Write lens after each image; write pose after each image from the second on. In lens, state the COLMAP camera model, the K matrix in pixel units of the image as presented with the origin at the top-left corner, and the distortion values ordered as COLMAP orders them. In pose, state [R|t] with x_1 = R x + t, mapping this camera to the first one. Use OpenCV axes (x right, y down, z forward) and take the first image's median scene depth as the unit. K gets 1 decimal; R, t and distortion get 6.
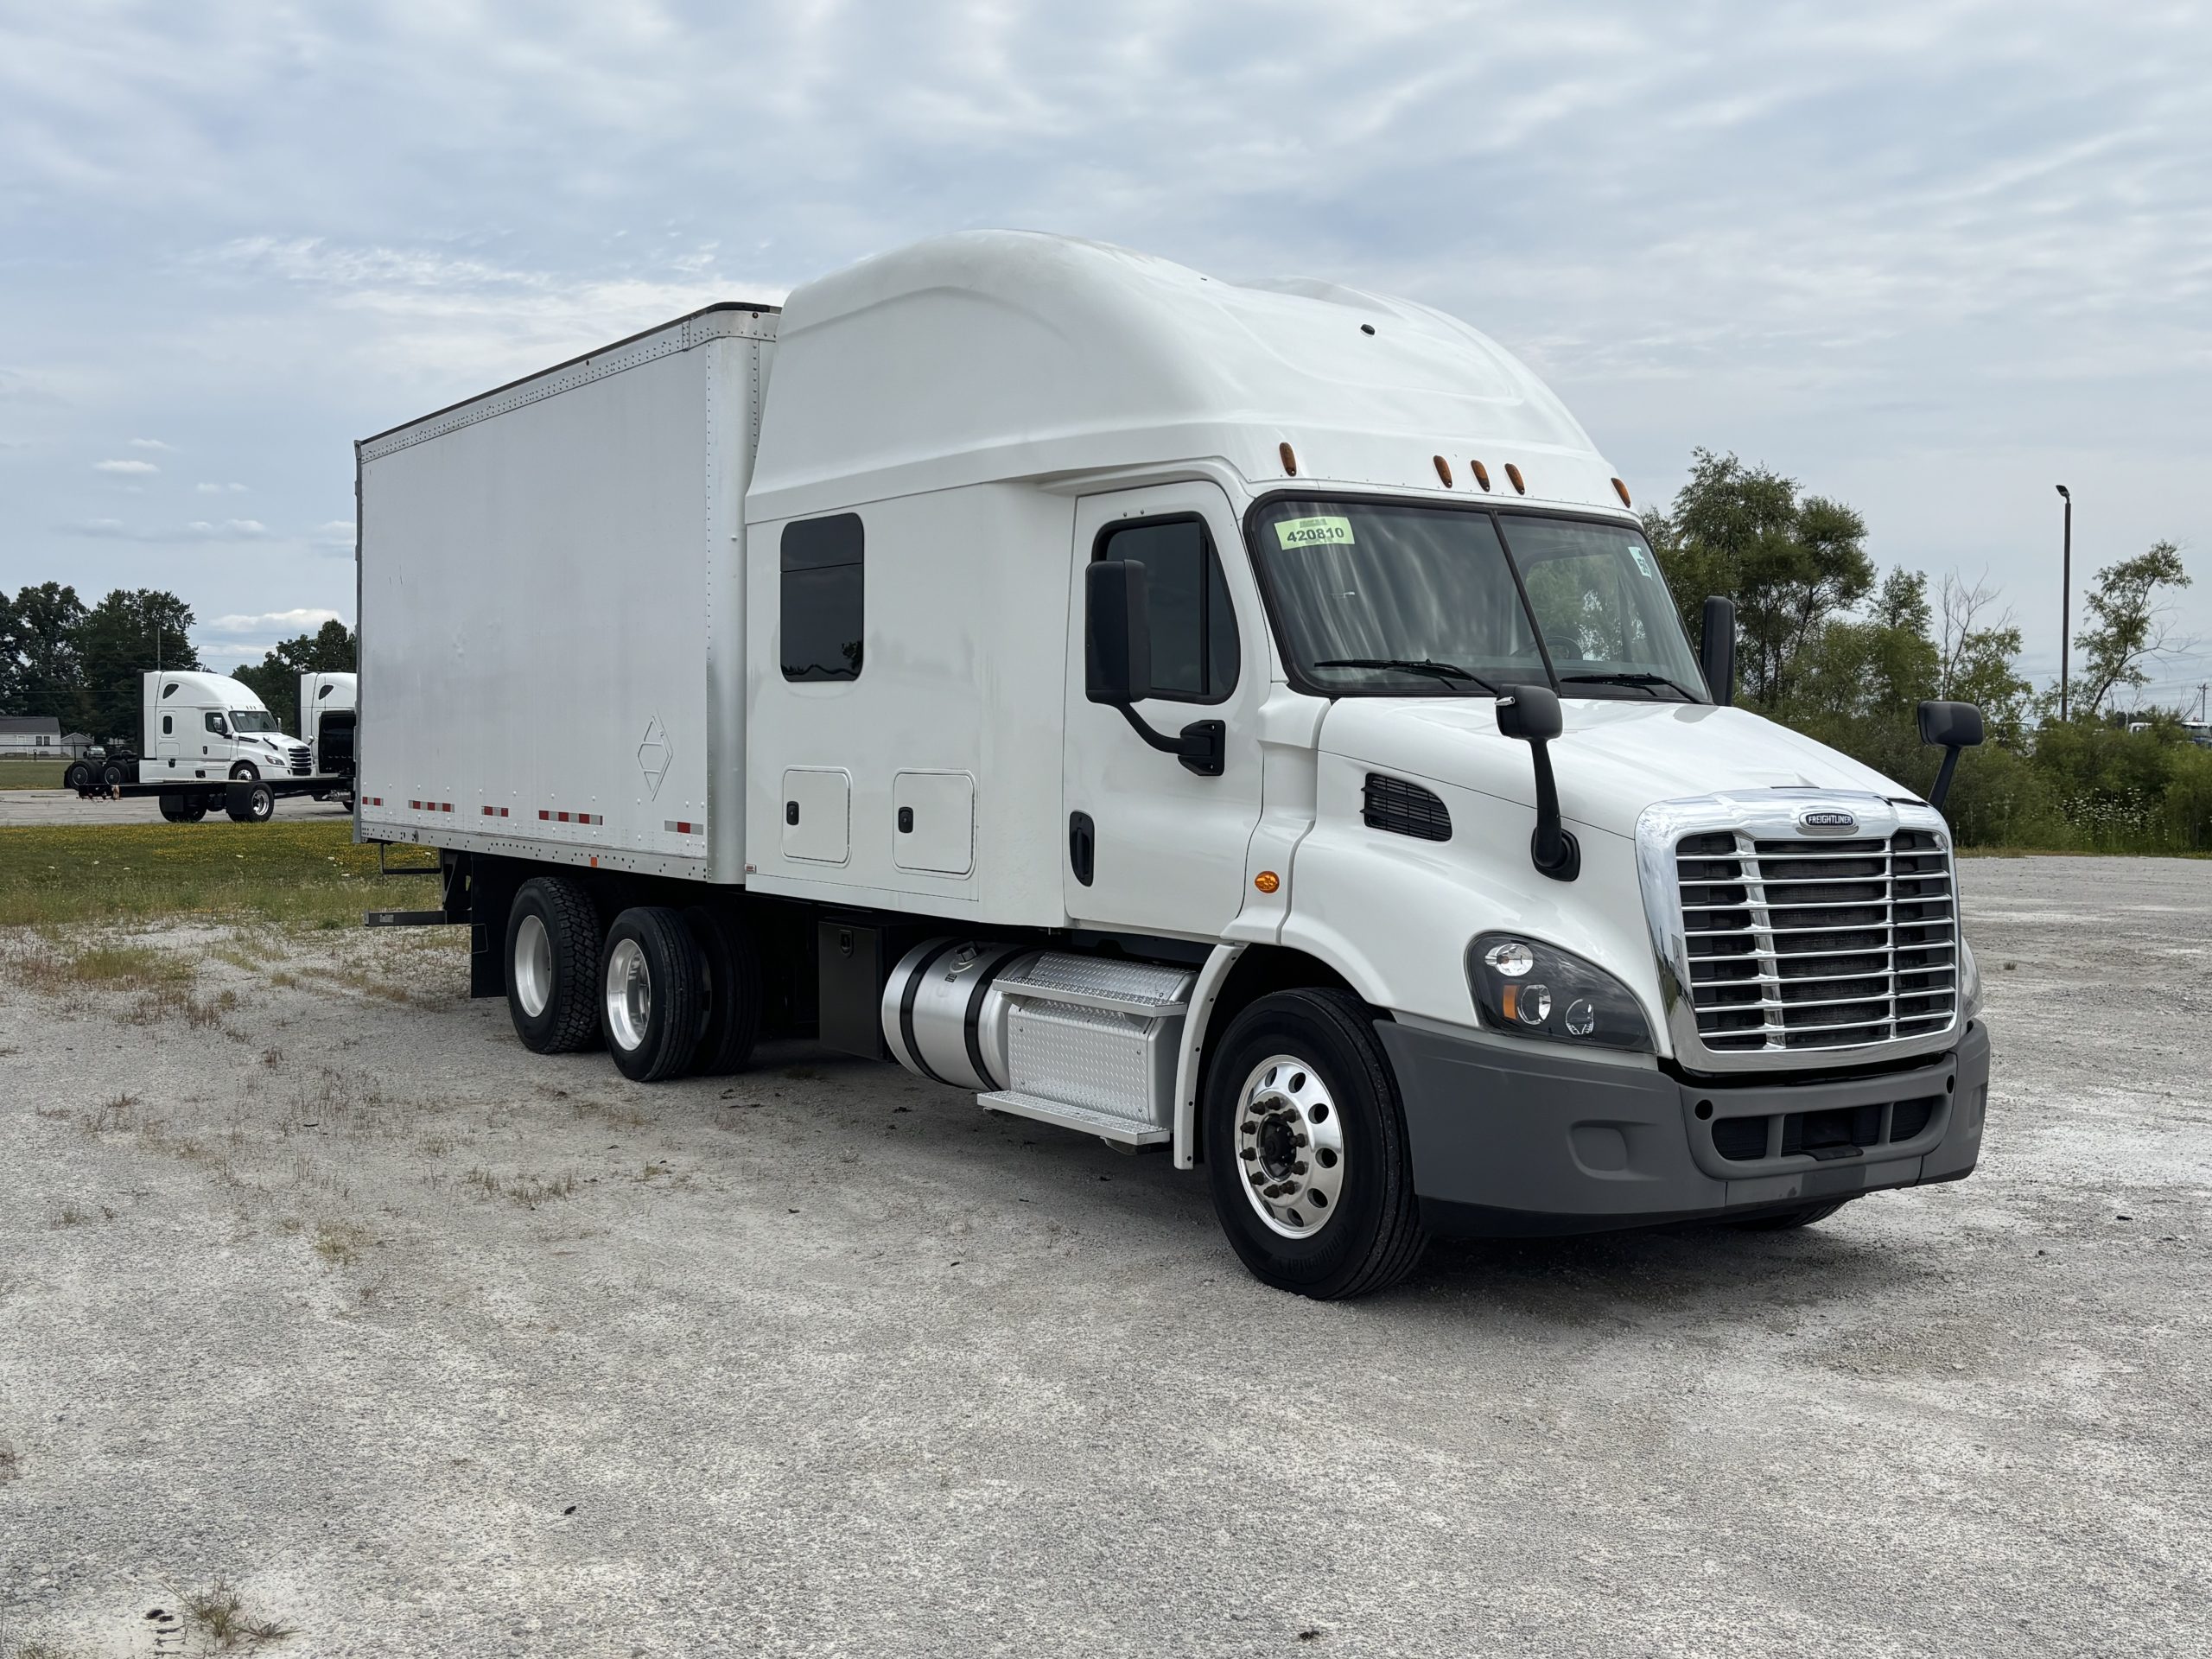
lens RADIAL K [[2127.7, 0, 1107.6], [0, 2127.7, 784.8], [0, 0, 1]] dist [0.012314, 0.002279]
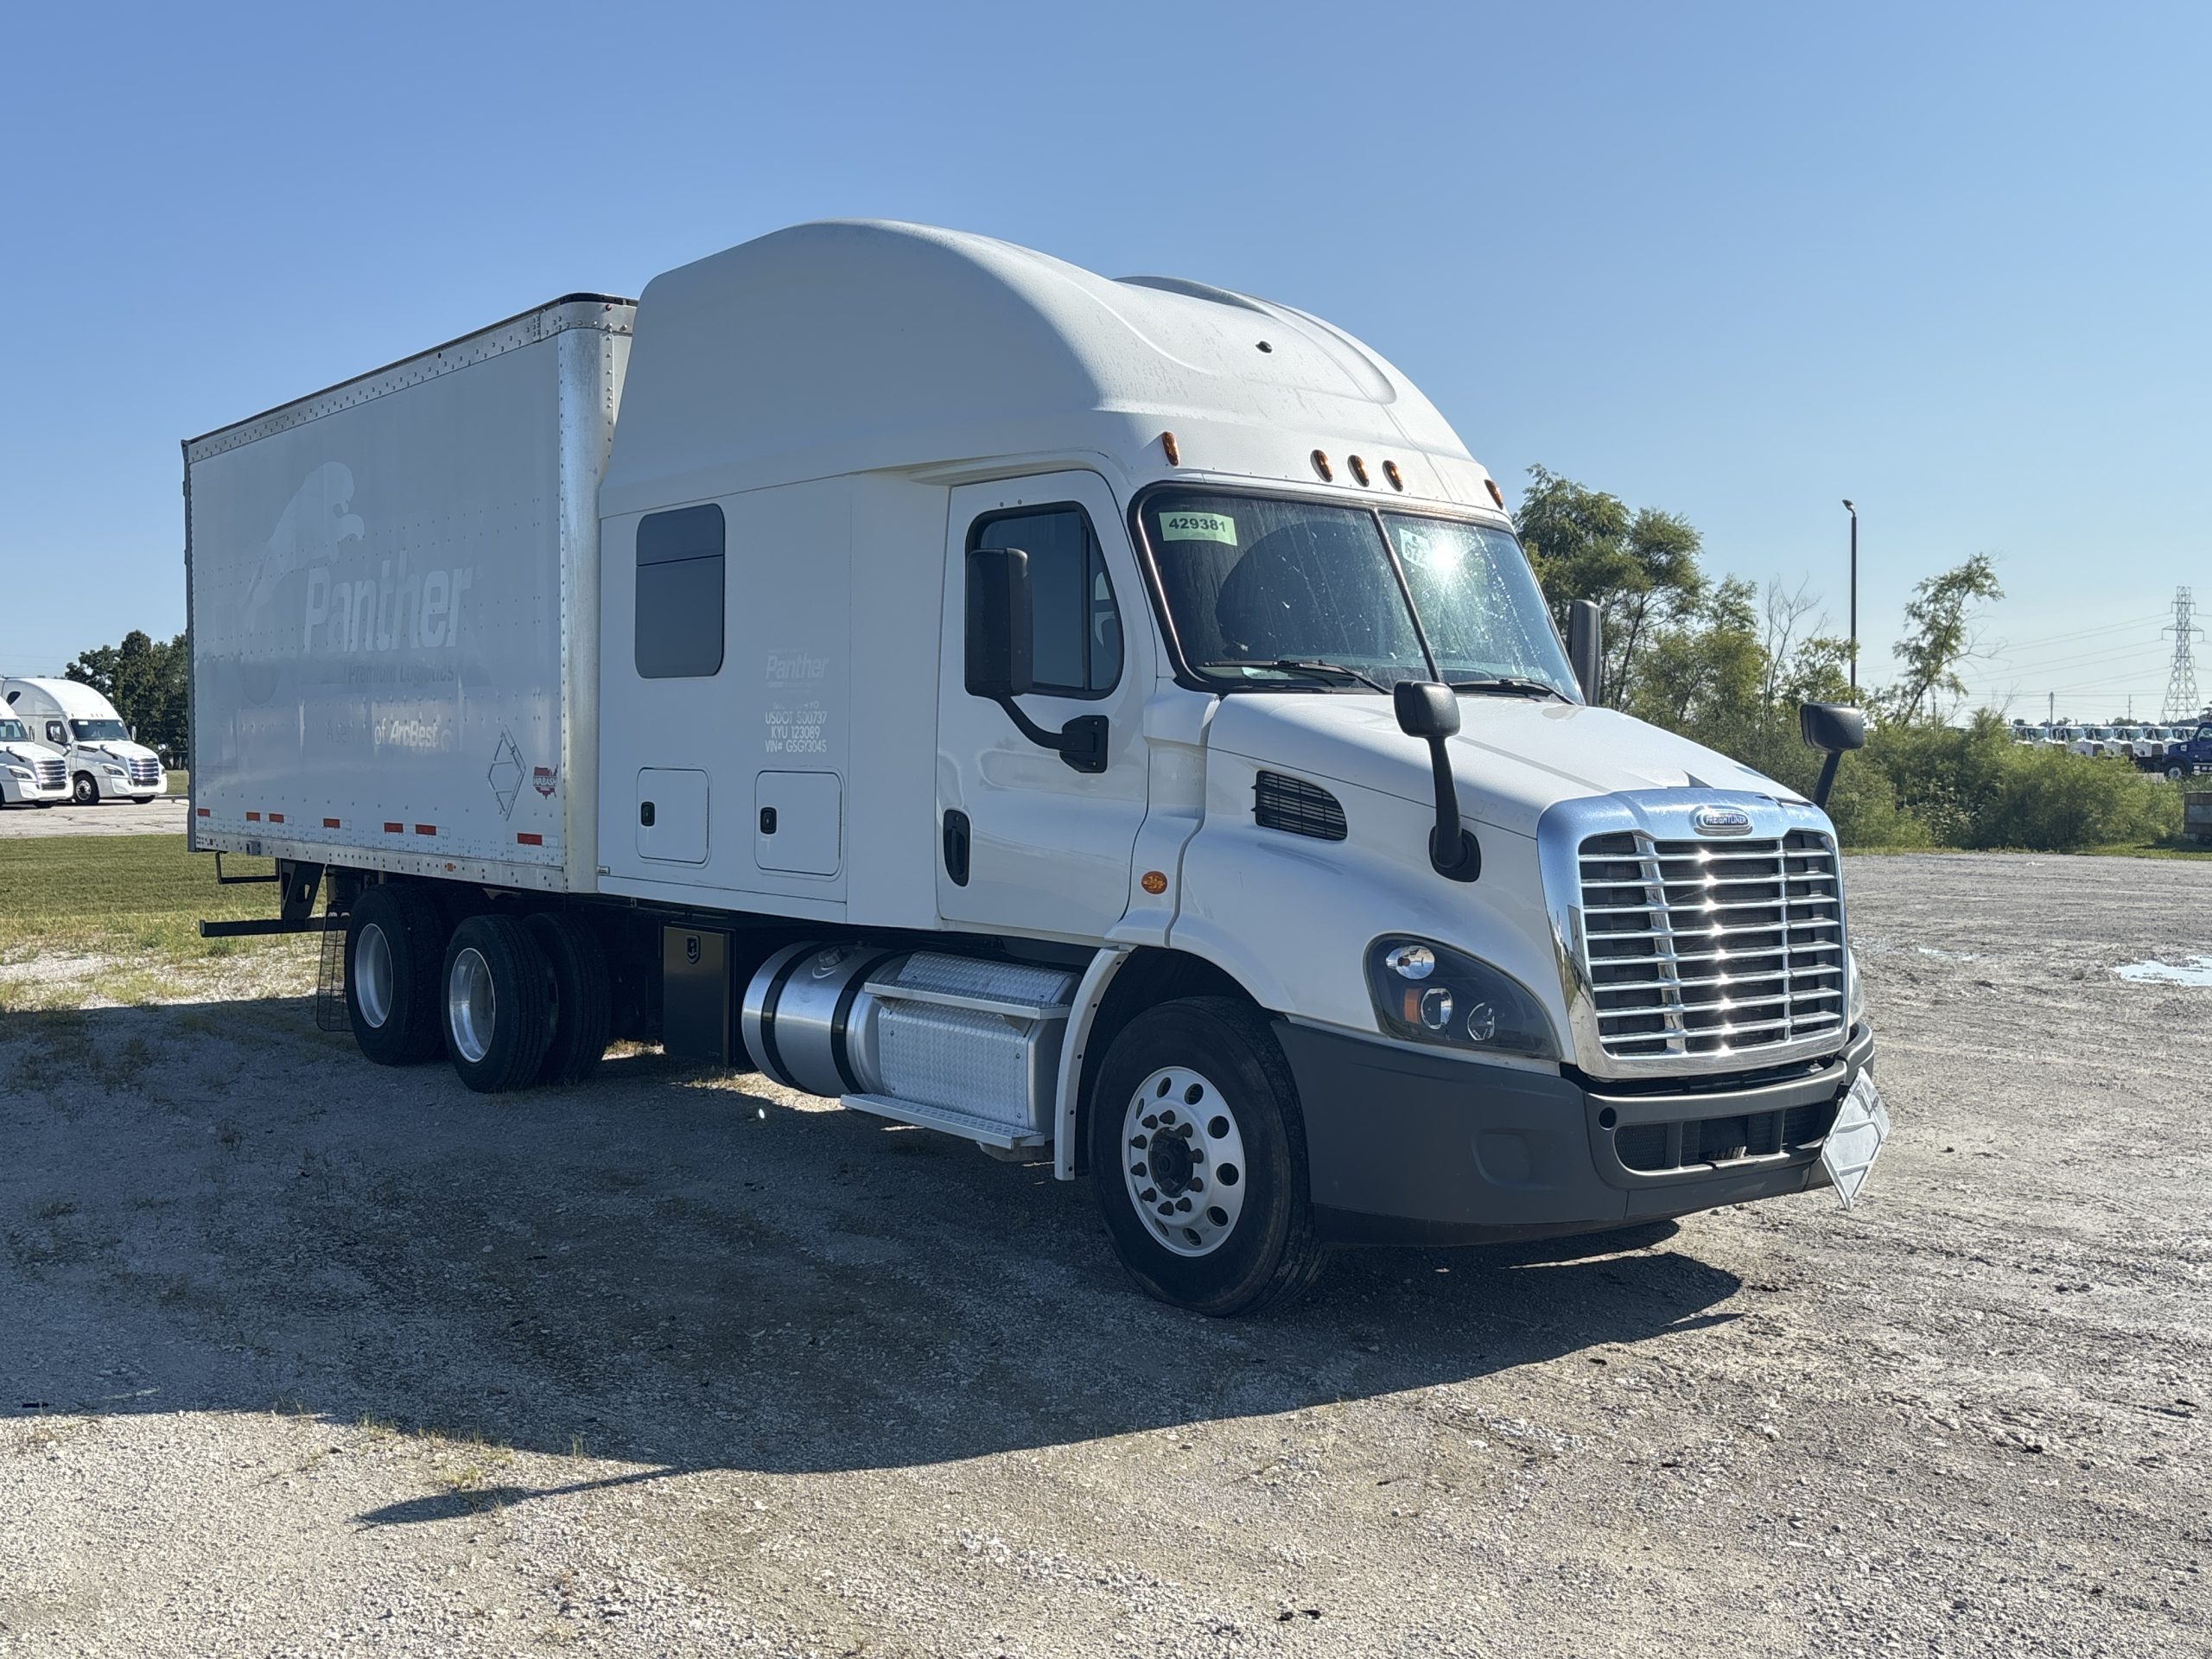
lens RADIAL K [[1936.1, 0, 1106.0], [0, 1936.1, 829.5], [0, 0, 1]] dist [0.074032, -0.106607]
pose [[0.995520, 0.000189, 0.094551, -0.029143], [-0.001981, 0.999820, 0.018862, 0.004189], [-0.094530, -0.018964, 0.995341, 0.126054]]
